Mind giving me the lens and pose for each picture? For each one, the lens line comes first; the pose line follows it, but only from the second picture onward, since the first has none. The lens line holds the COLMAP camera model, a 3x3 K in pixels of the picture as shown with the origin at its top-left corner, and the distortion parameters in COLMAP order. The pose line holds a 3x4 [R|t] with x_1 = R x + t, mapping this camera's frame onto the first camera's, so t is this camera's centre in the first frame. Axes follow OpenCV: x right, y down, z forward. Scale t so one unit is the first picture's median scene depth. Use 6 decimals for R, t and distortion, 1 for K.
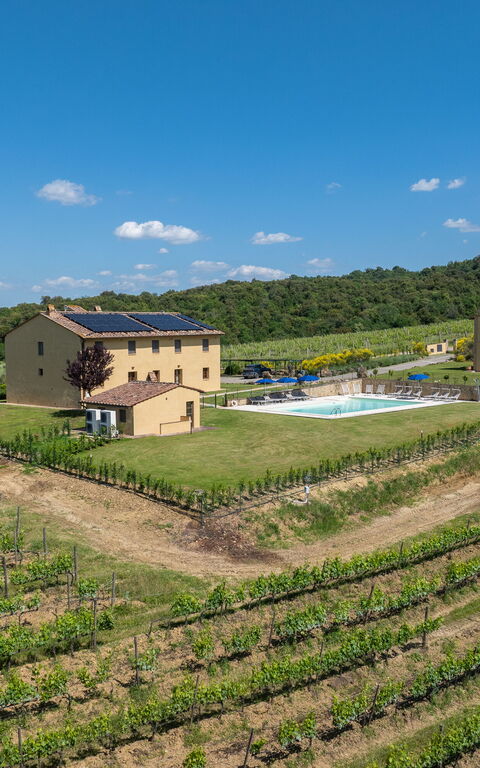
lens RADIAL K [[813.0, 0, 244.1], [0, 813.0, 386.6], [0, 0, 1]] dist [-0.026693, 0.000000]
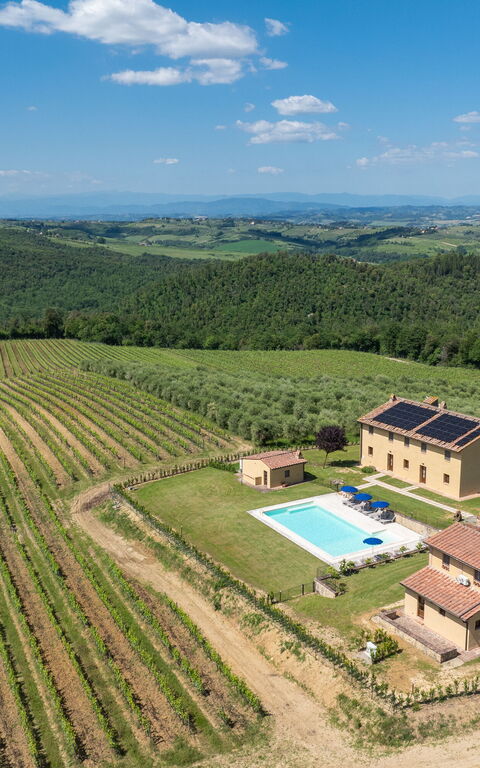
lens RADIAL K [[813.0, 0, 240.6], [0, 813.0, 386.6], [0, 0, 1]] dist [-0.026693, 0.000000]
pose [[-0.265523, 0.220372, -0.938581, 1.775596], [-0.059370, 0.967941, 0.244061, -0.666273], [0.962275, 0.120527, -0.243927, 1.586398]]
